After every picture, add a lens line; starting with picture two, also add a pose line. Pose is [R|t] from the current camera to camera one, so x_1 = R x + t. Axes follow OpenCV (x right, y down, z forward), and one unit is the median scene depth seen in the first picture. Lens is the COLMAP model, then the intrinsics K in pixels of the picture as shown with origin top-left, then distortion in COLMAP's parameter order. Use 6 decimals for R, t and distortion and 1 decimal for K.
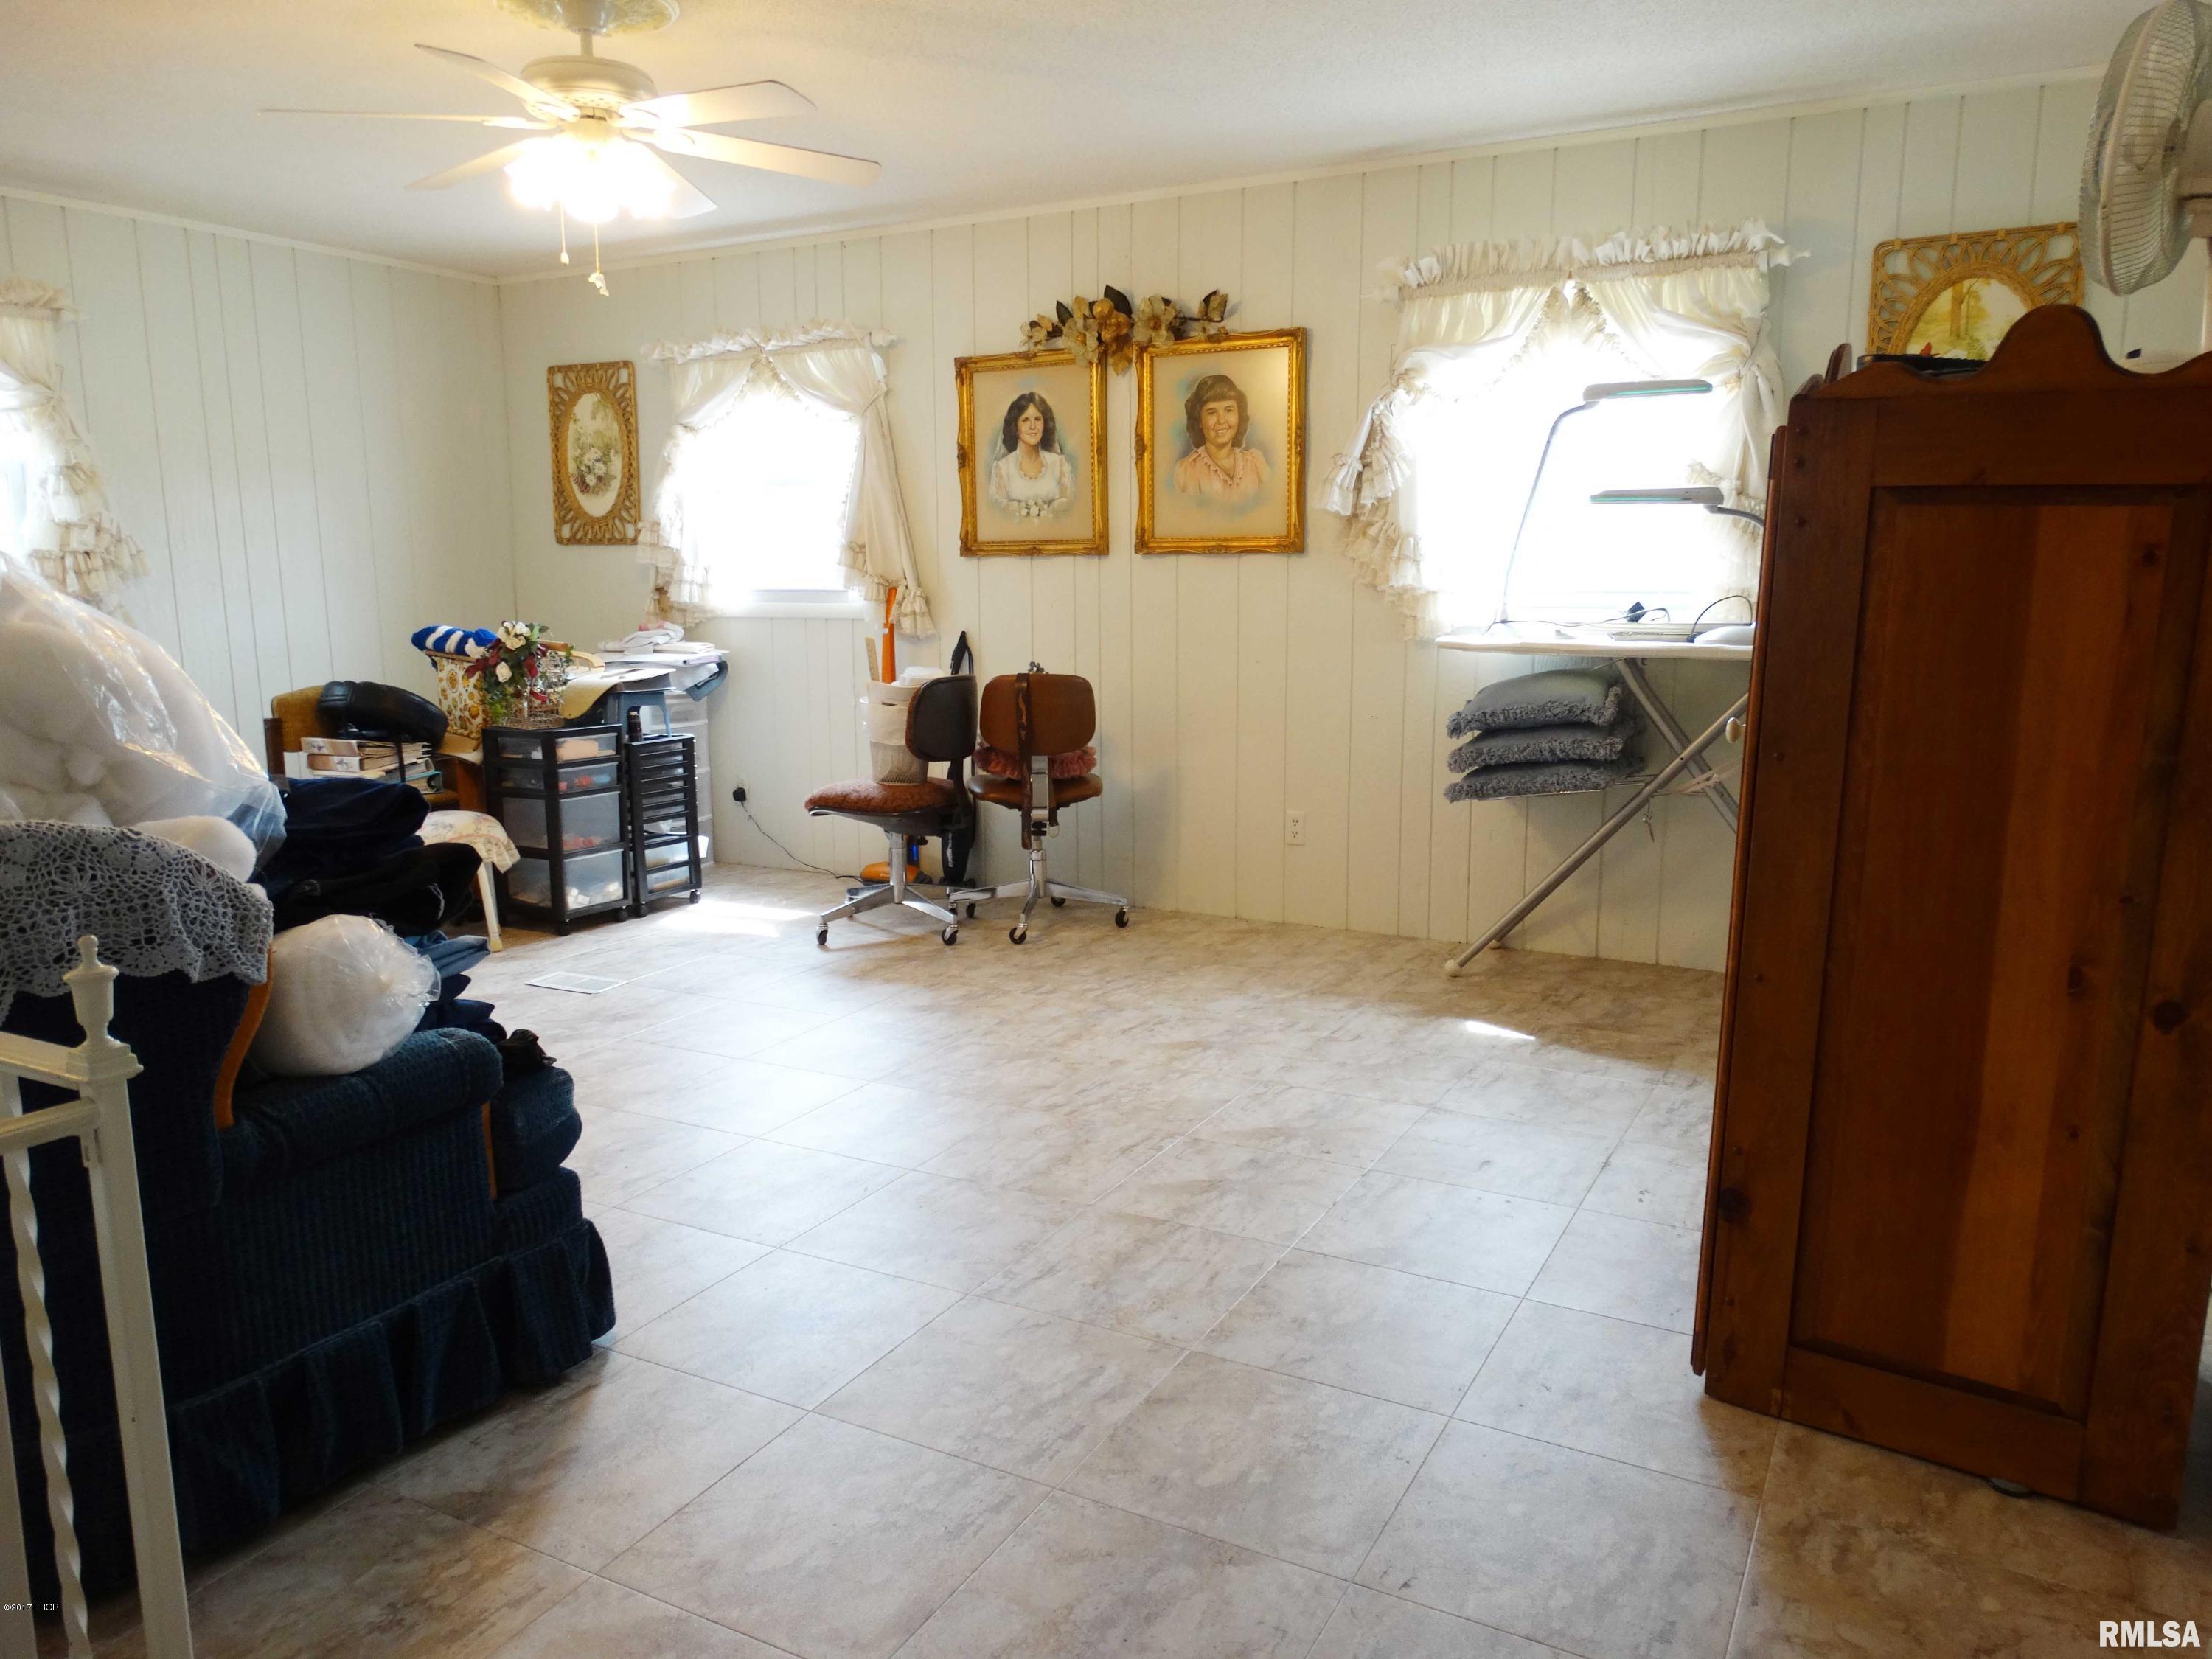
lens RADIAL K [[1568.2, 0, 1105.0], [0, 1568.2, 820.7], [0, 0, 1]] dist [0.003421, -0.000255]
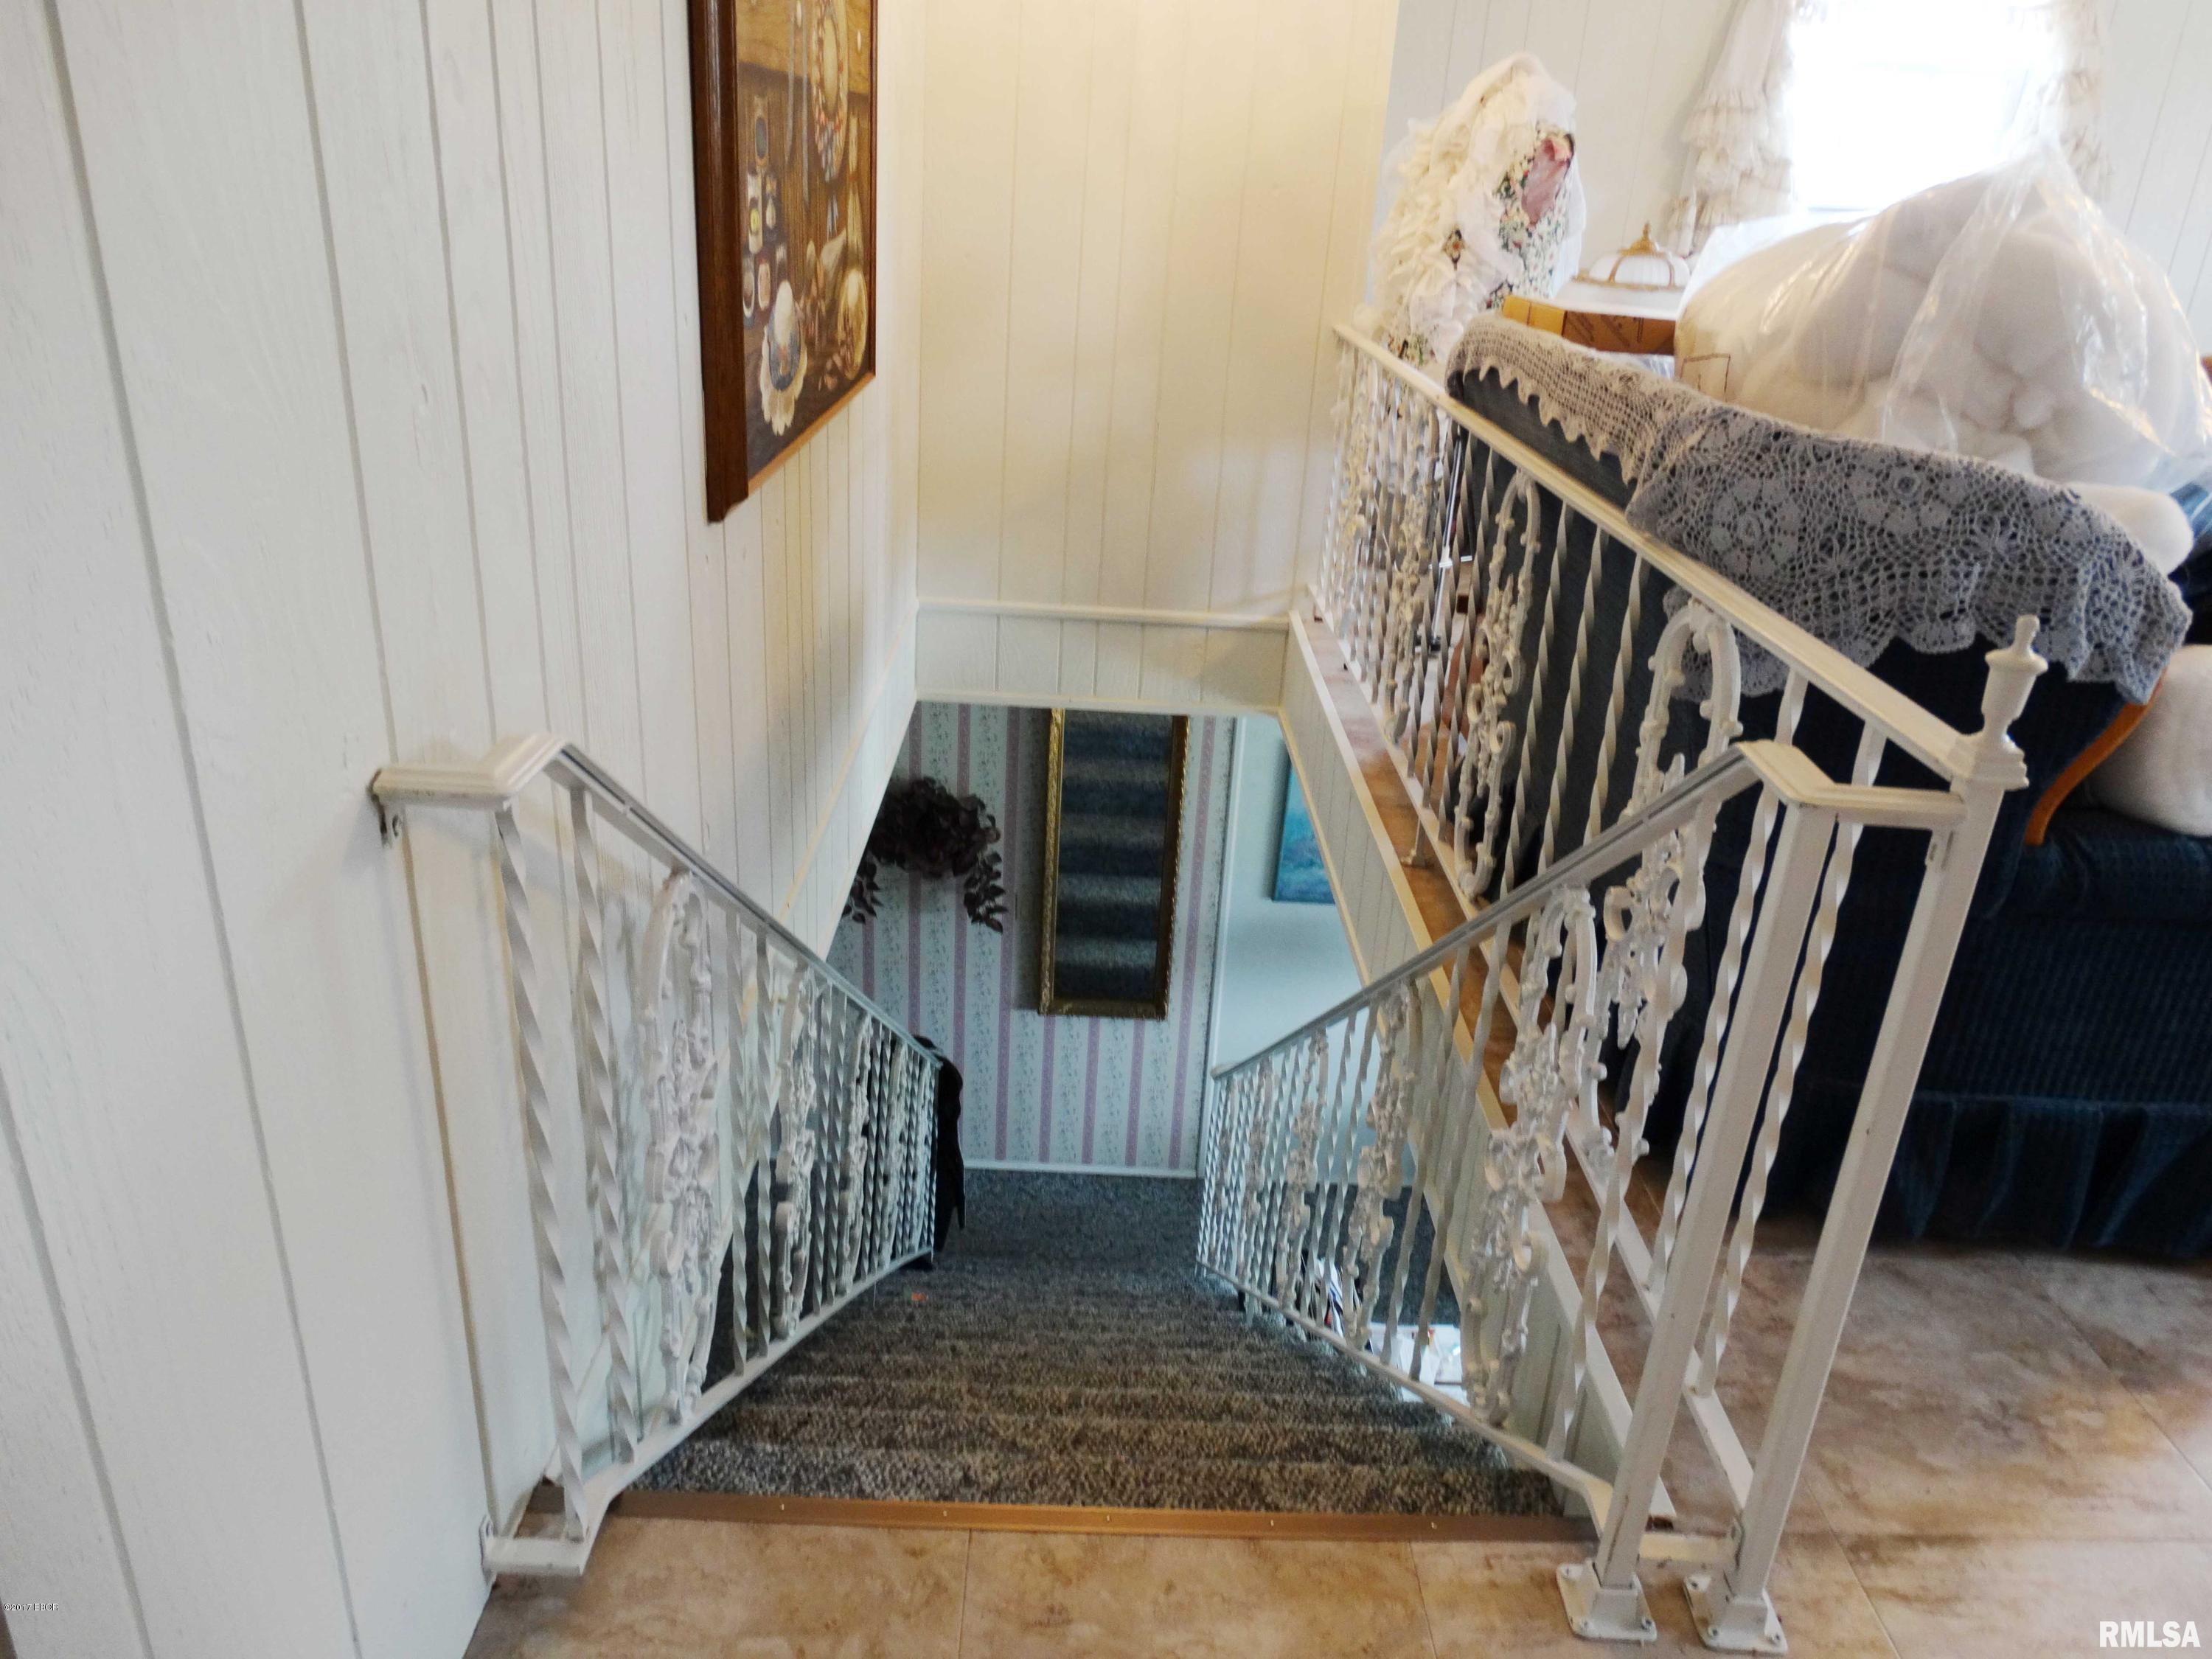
lens RADIAL K [[1532.7, 0, 1107.4], [0, 1532.7, 788.8], [0, 0, 1]] dist [0.005354, 0.002250]
pose [[0.480930, 0.370512, -0.794624, -0.127695], [-0.201939, 0.928763, 0.310838, 0.001991], [0.853187, 0.010975, 0.521490, 0.096751]]
